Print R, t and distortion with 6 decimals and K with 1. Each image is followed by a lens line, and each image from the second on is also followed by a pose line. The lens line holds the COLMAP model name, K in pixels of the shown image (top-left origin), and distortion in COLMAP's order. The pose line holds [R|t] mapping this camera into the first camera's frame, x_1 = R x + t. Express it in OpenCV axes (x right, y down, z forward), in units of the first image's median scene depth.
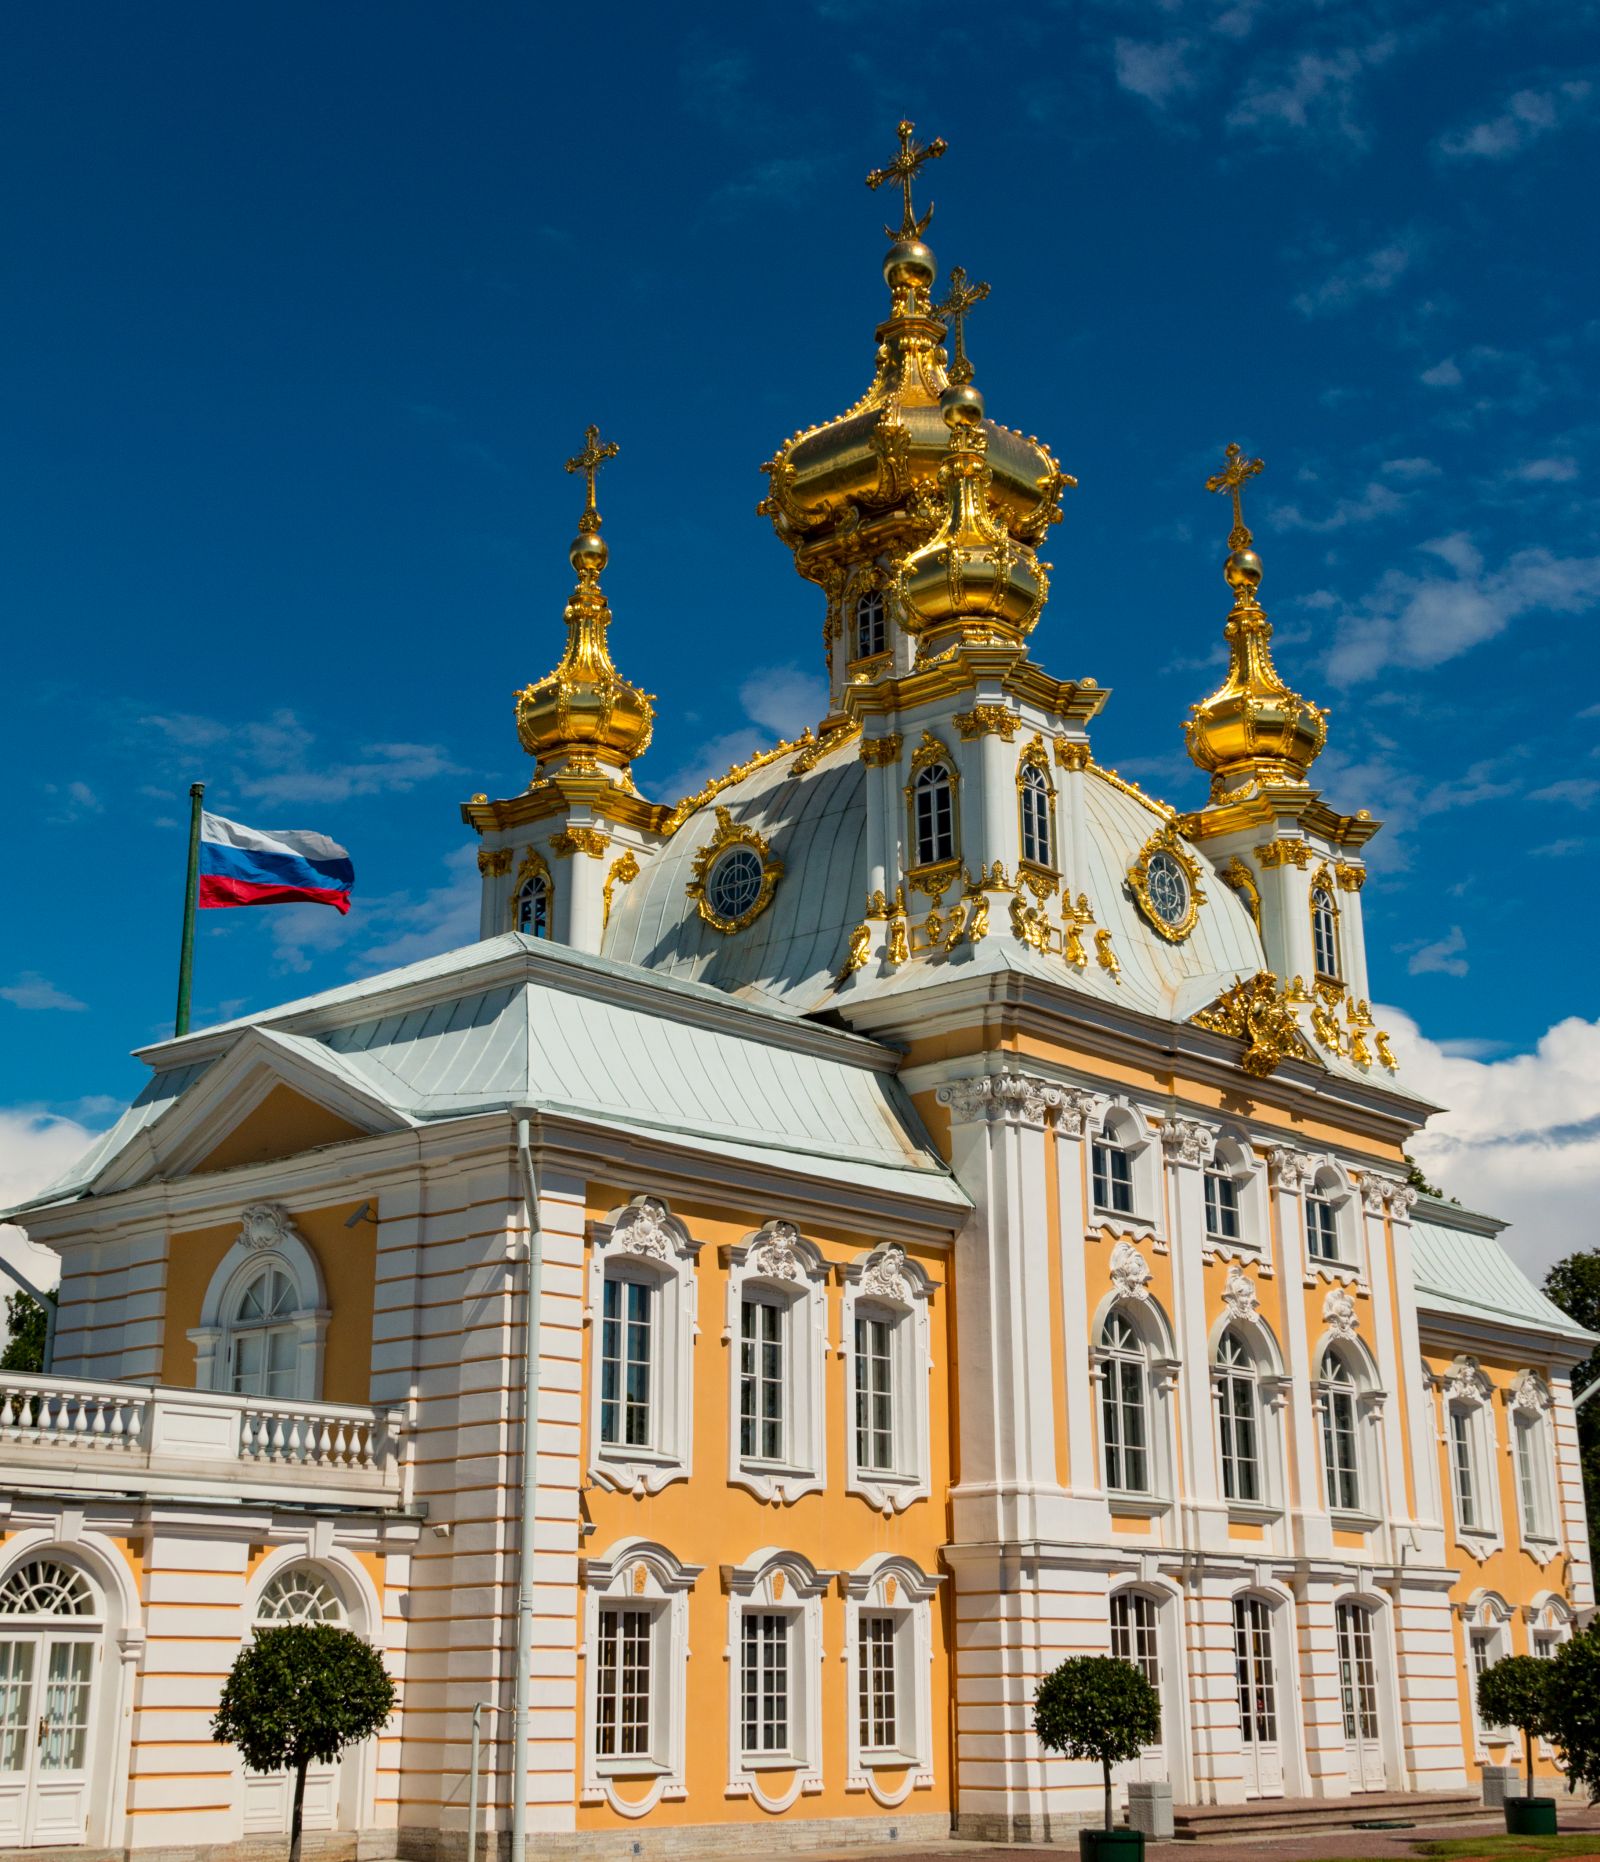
lens RADIAL K [[2635.6, 0, 799.4], [0, 2635.6, 727.3], [0, 0, 1]] dist [0.003956, -0.023467]
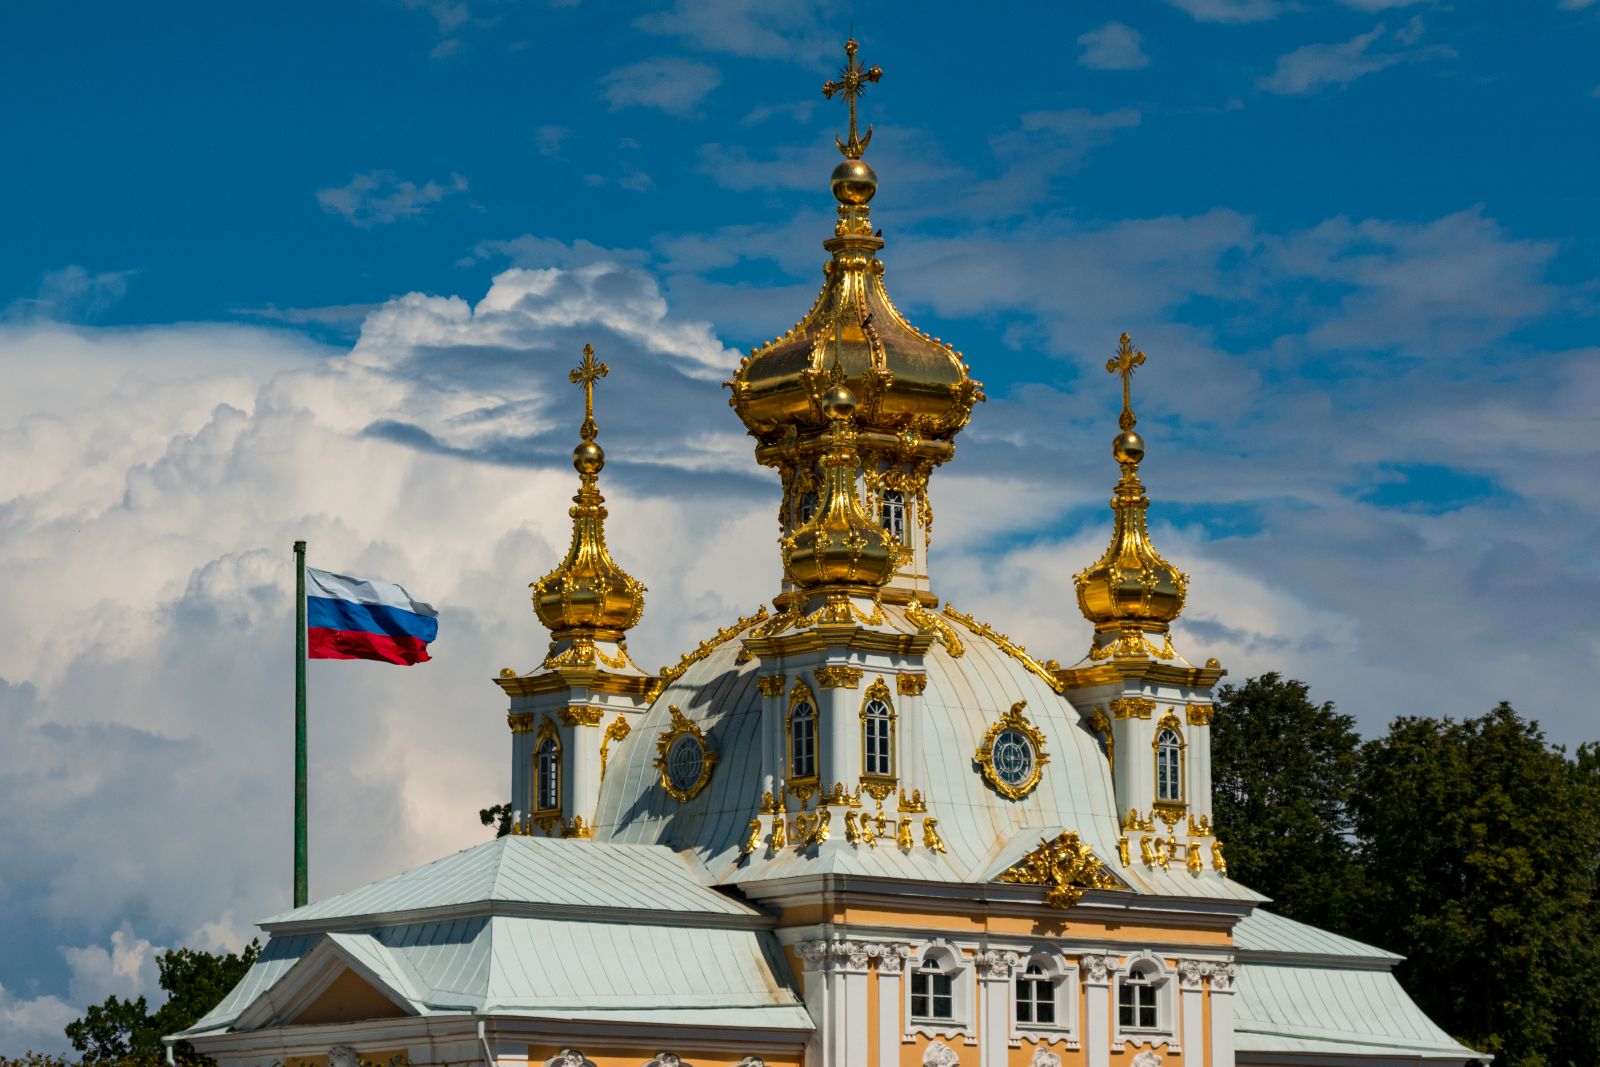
lens RADIAL K [[4980.7, 0, 800.0], [0, 4980.7, 533.5], [0, 0, 1]] dist [0.049195, 0.576698]
pose [[0.989295, -0.023176, -0.144074, 0.429616], [0.051129, 0.979772, 0.193475, -0.581185], [0.136676, -0.198770, 0.970469, -1.526754]]
